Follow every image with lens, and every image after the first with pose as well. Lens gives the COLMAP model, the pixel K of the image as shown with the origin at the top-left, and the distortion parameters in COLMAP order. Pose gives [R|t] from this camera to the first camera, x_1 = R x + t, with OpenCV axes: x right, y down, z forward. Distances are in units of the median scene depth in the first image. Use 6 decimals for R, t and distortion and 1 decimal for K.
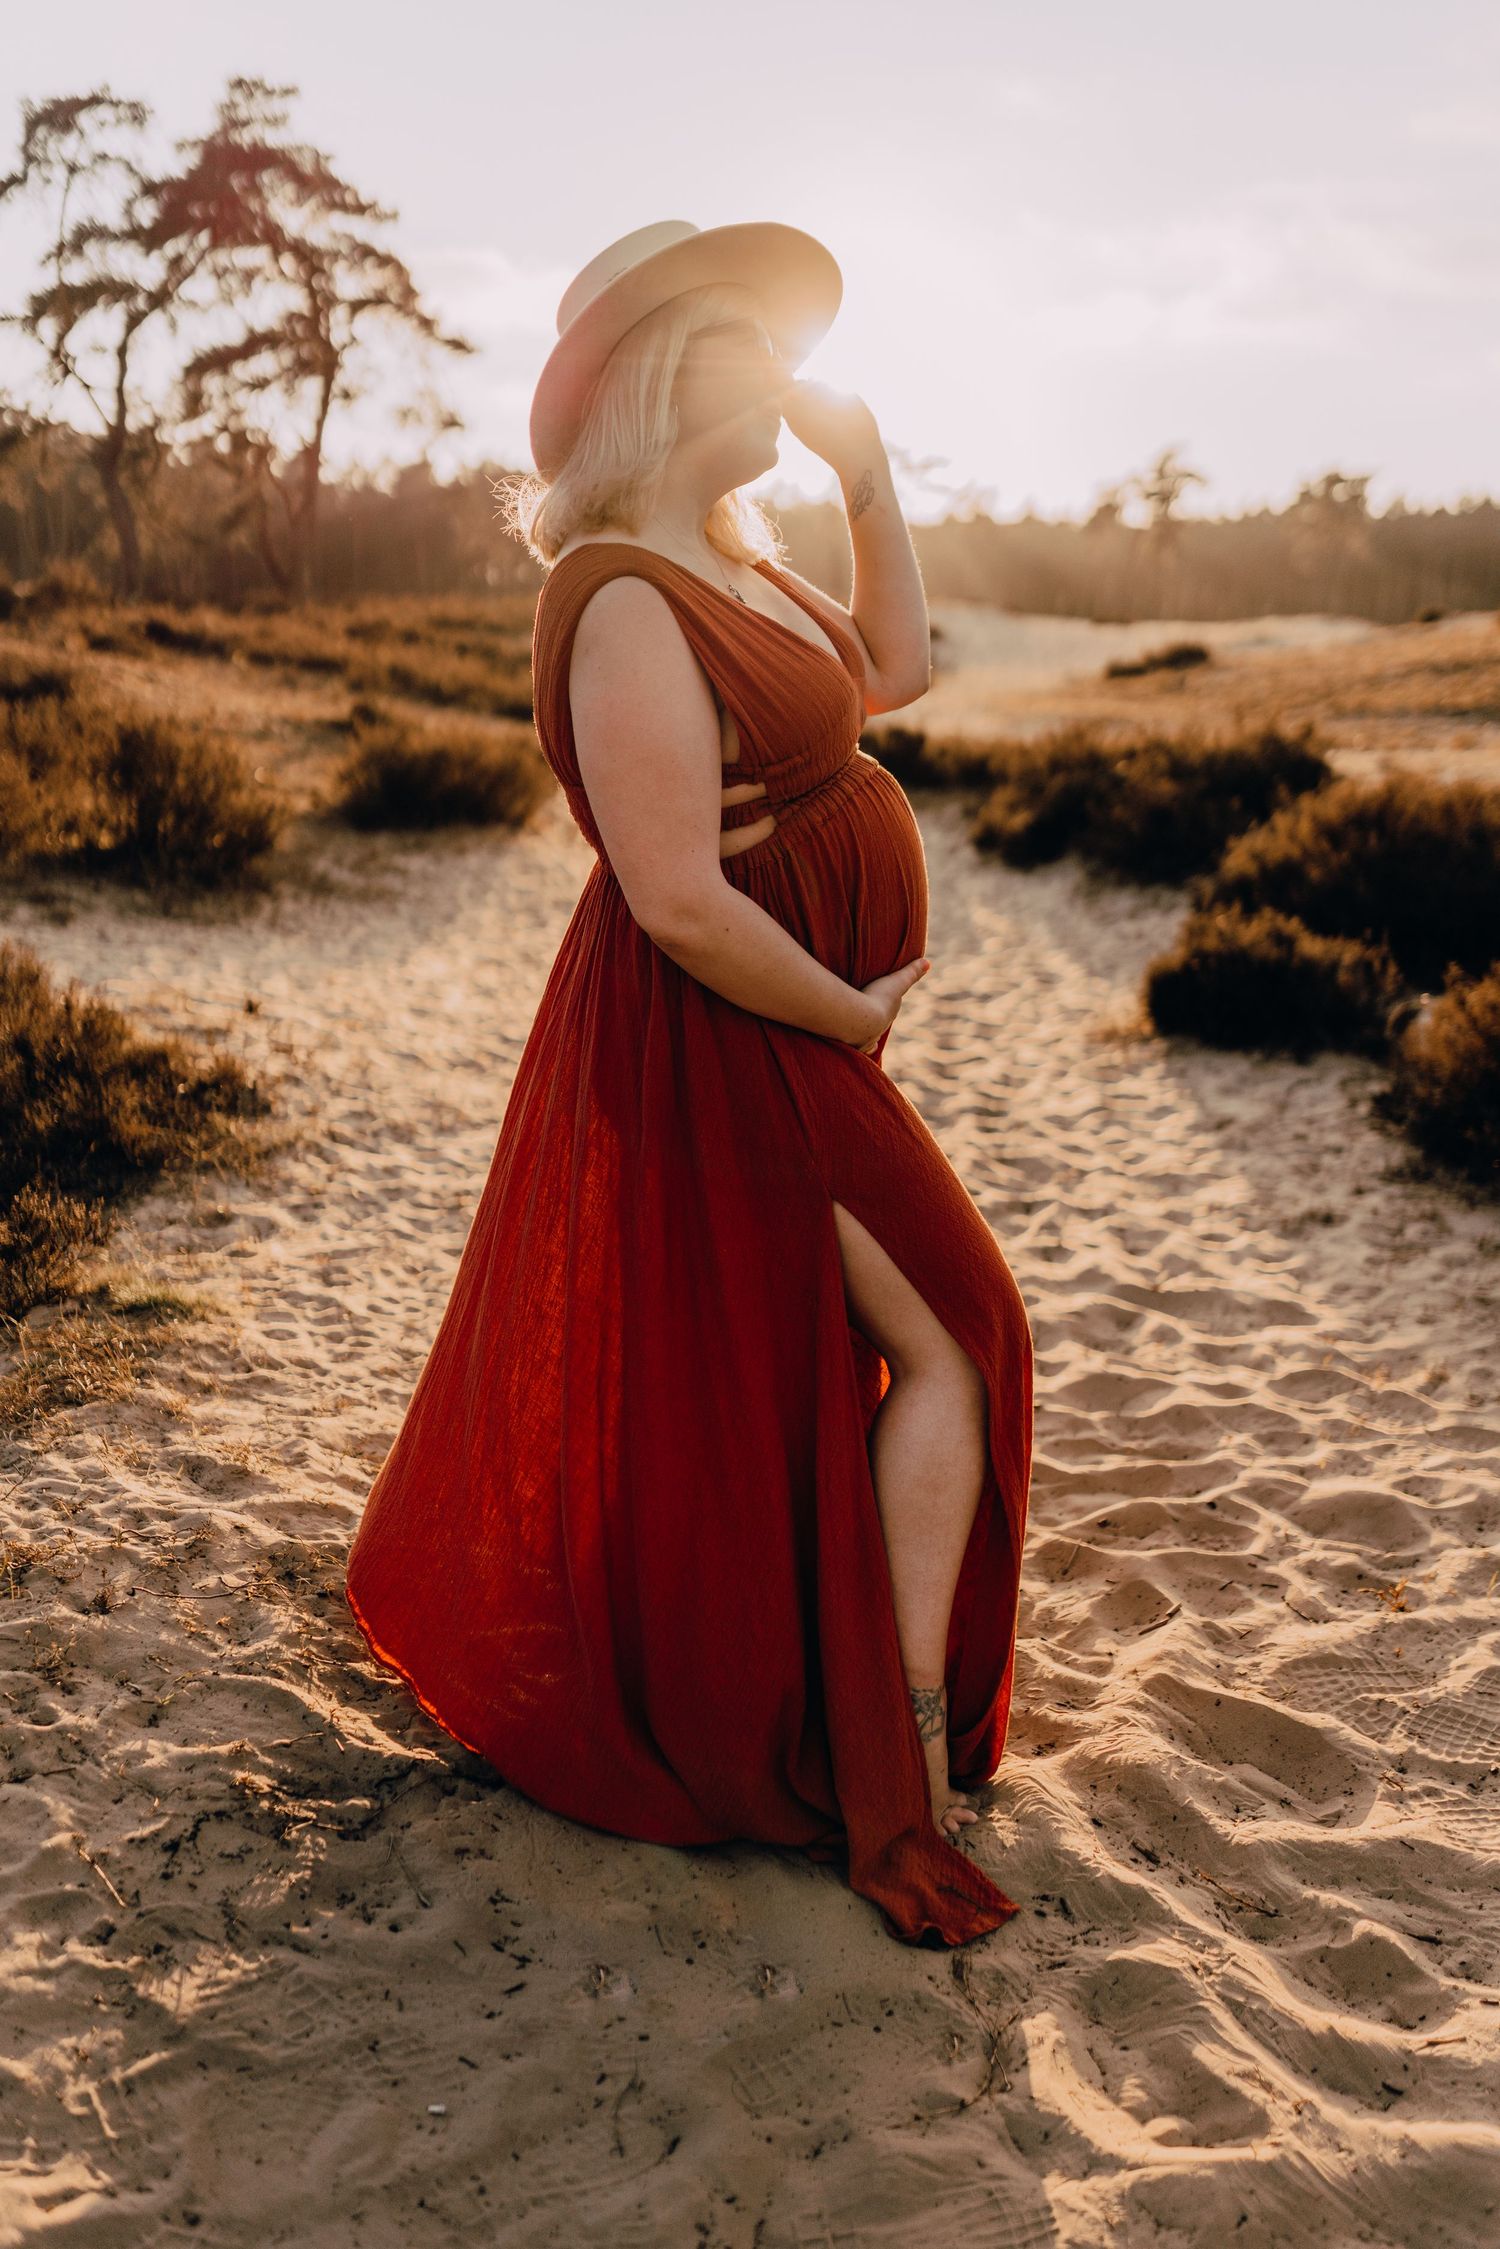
lens RADIAL K [[2198.3, 0, 744.8], [0, 2198.3, 1130.1], [0, 0, 1]] dist [0.010534, 0.000000]
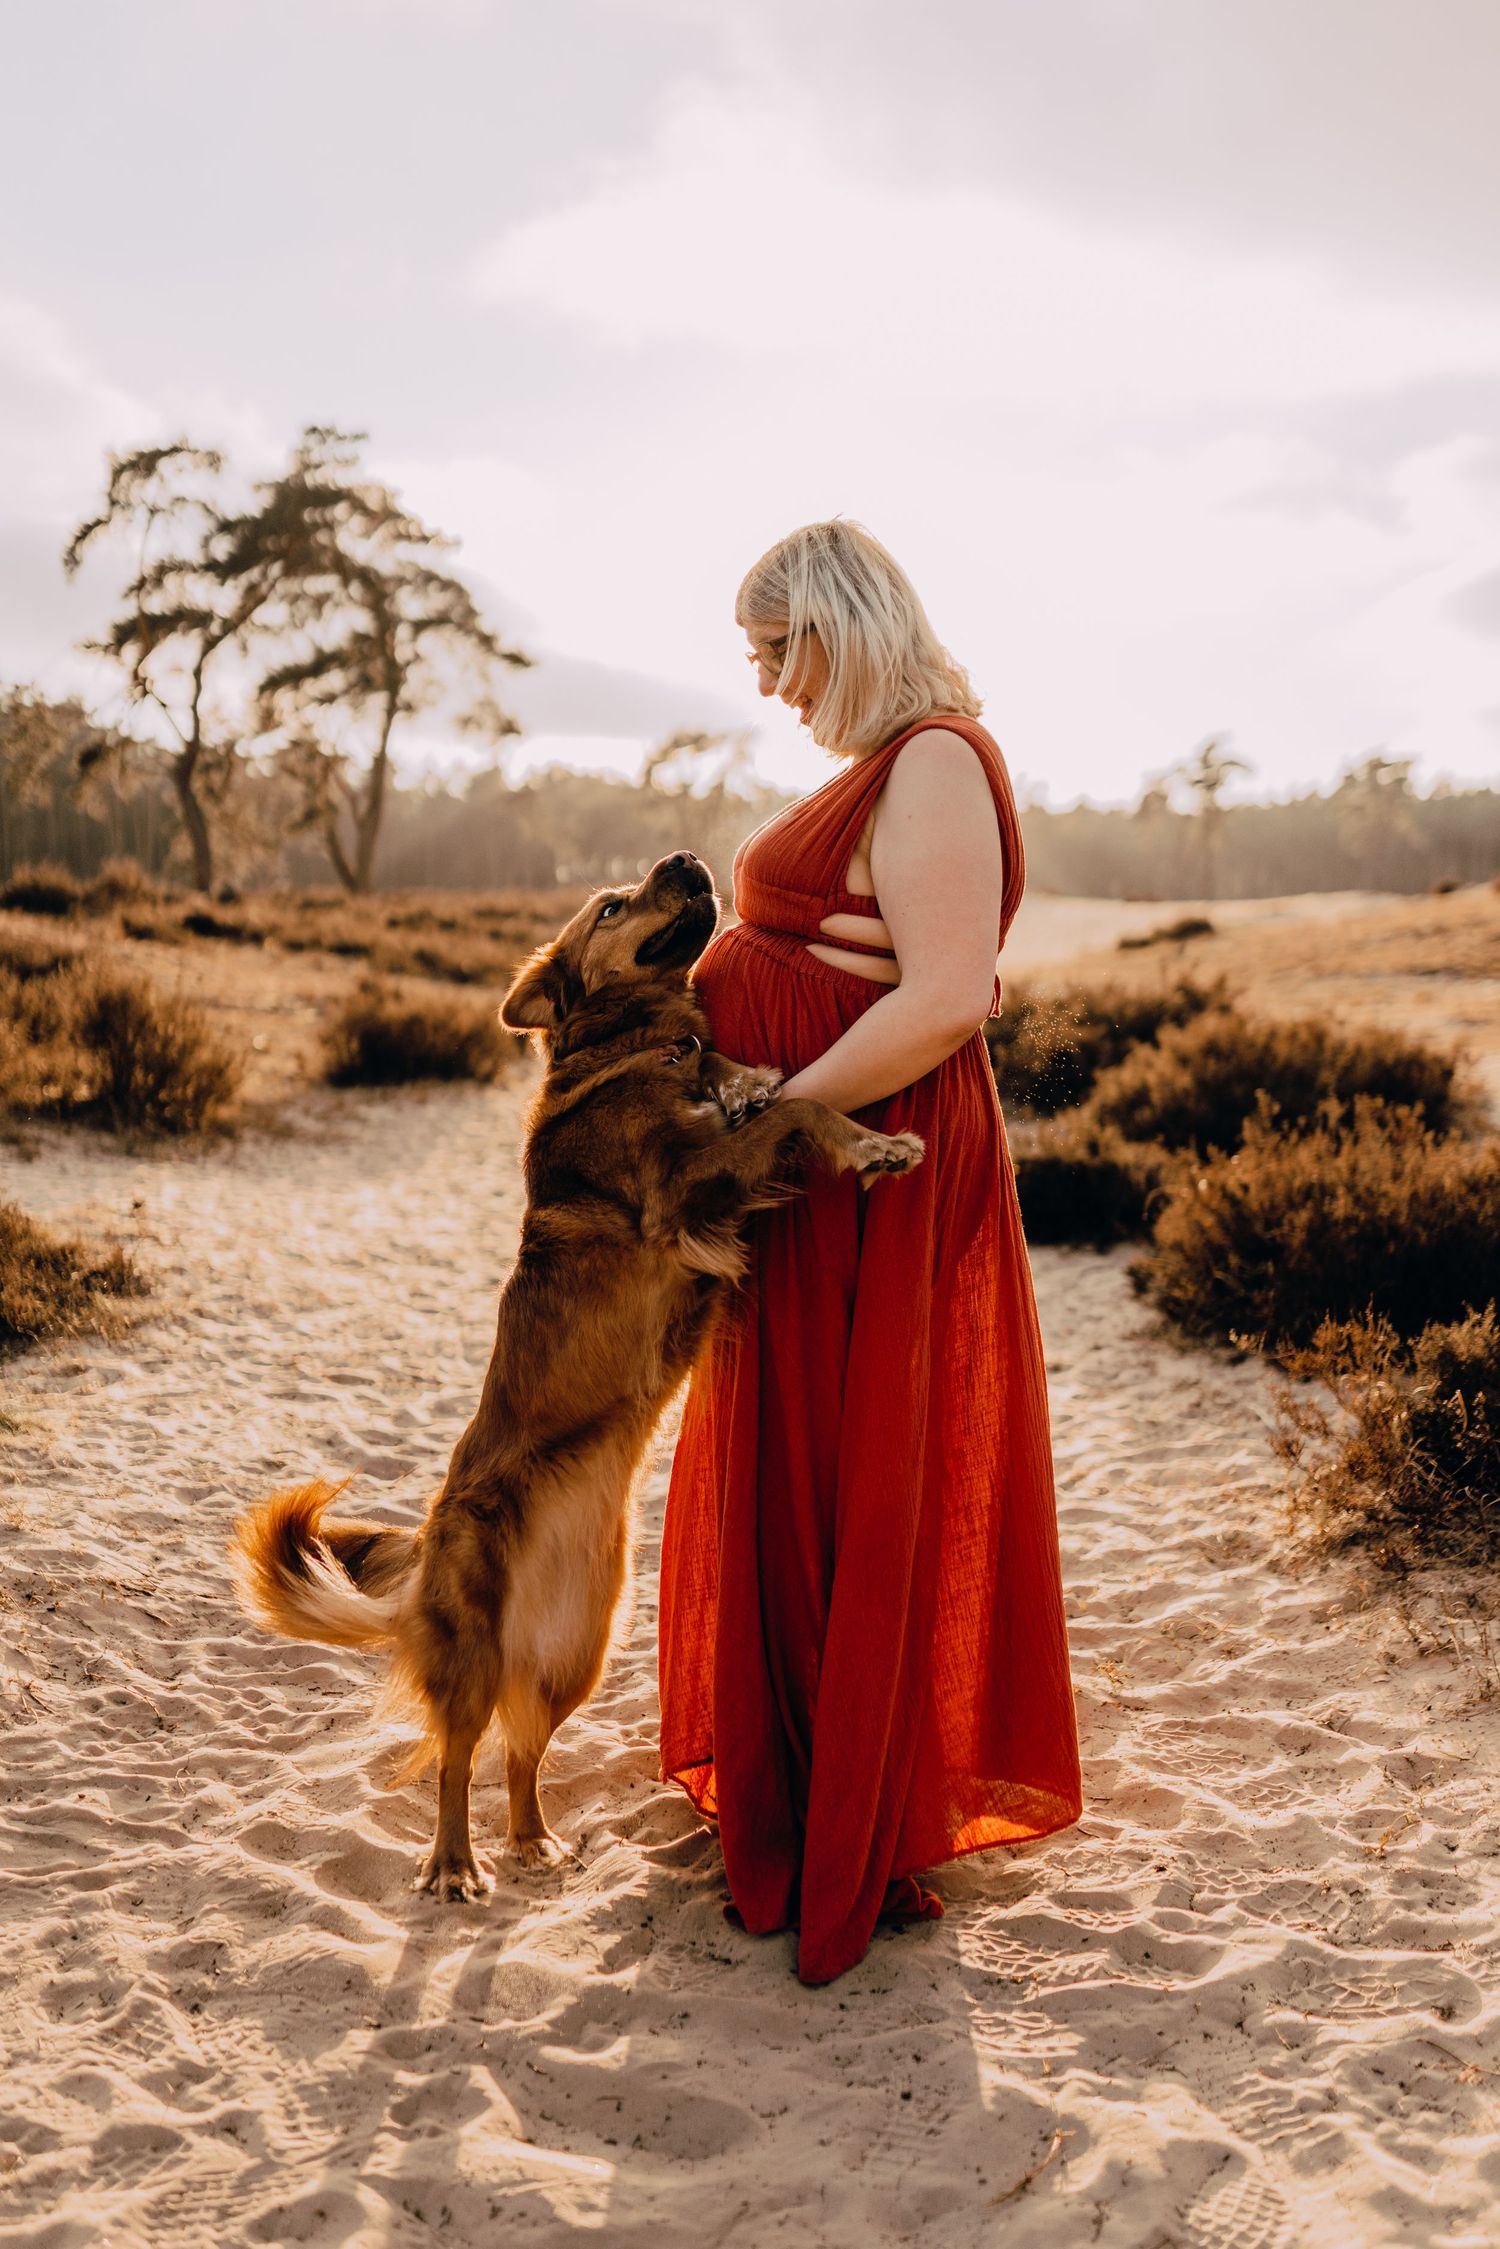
lens RADIAL K [[2198.3, 0, 749.7], [0, 2198.3, 1119.3], [0, 0, 1]] dist [0.010534, 0.000000]
pose [[0.999322, -0.018137, -0.032034, 0.023709], [0.013694, 0.990910, -0.133830, 0.010323], [0.034171, 0.133301, 0.990486, -0.024743]]
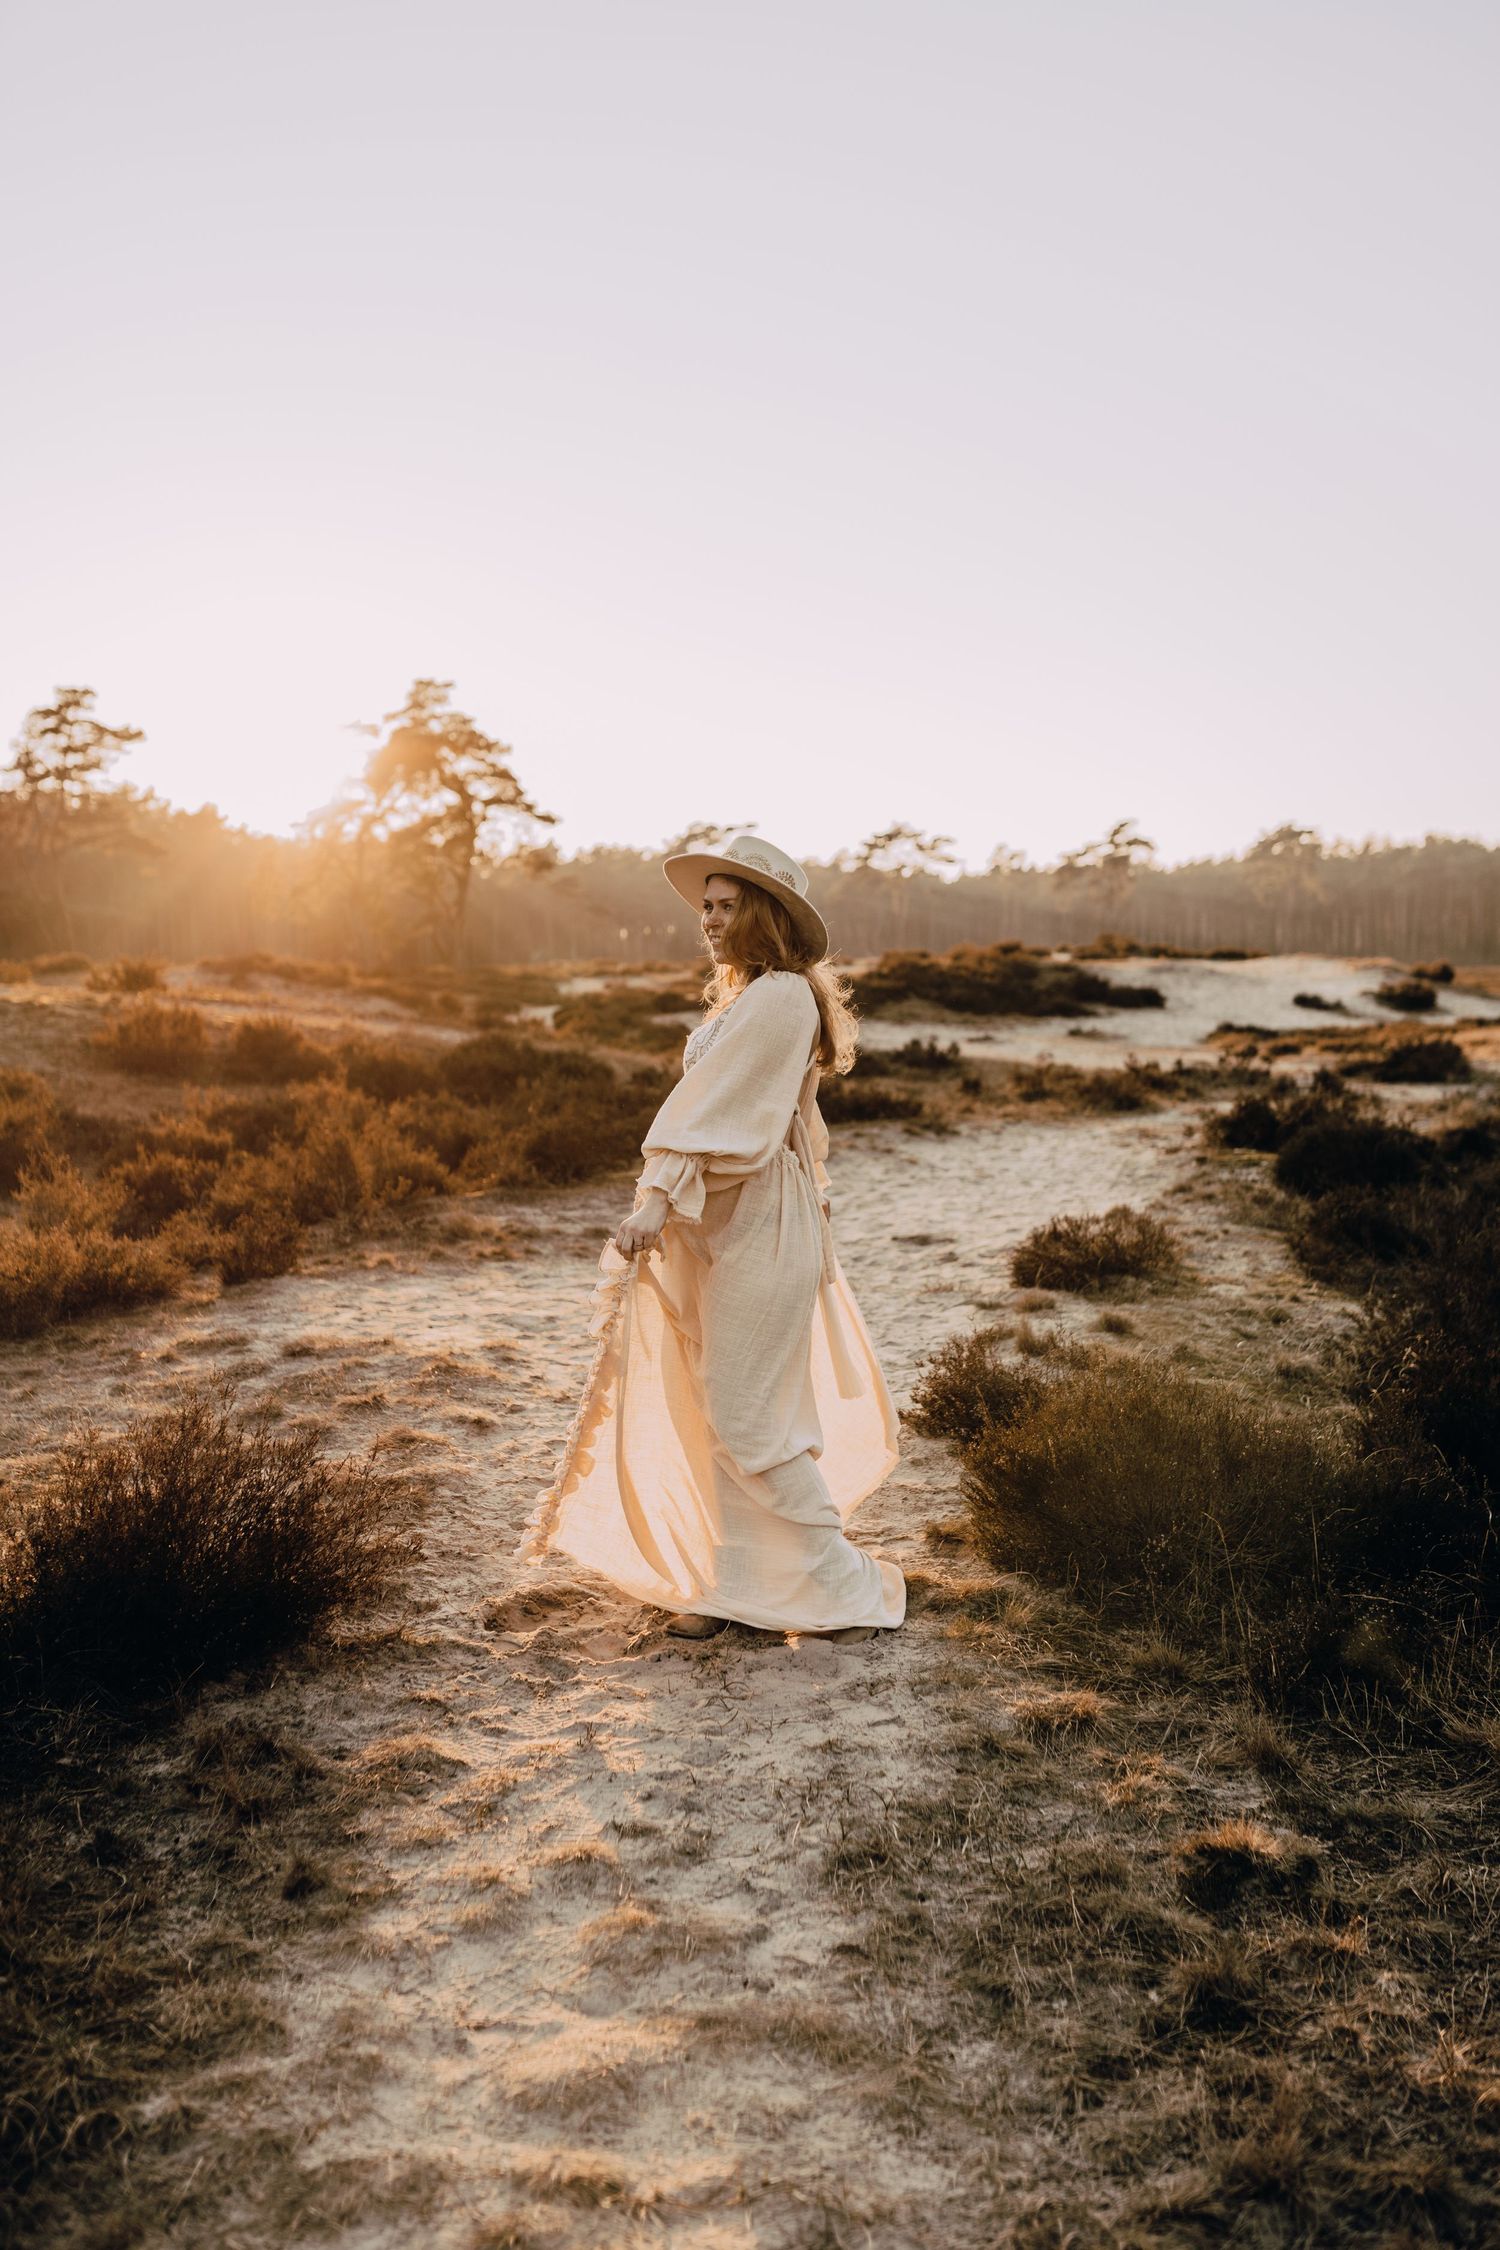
lens RADIAL K [[2199.3, 0, 750.6], [0, 2199.3, 1122.0], [0, 0, 1]] dist [0.010534, 0.000000]
pose [[0.997638, -0.032158, -0.060692, 0.247362], [0.022637, 0.988197, -0.151509, 0.273568], [0.064848, 0.149777, 0.986591, -1.275515]]
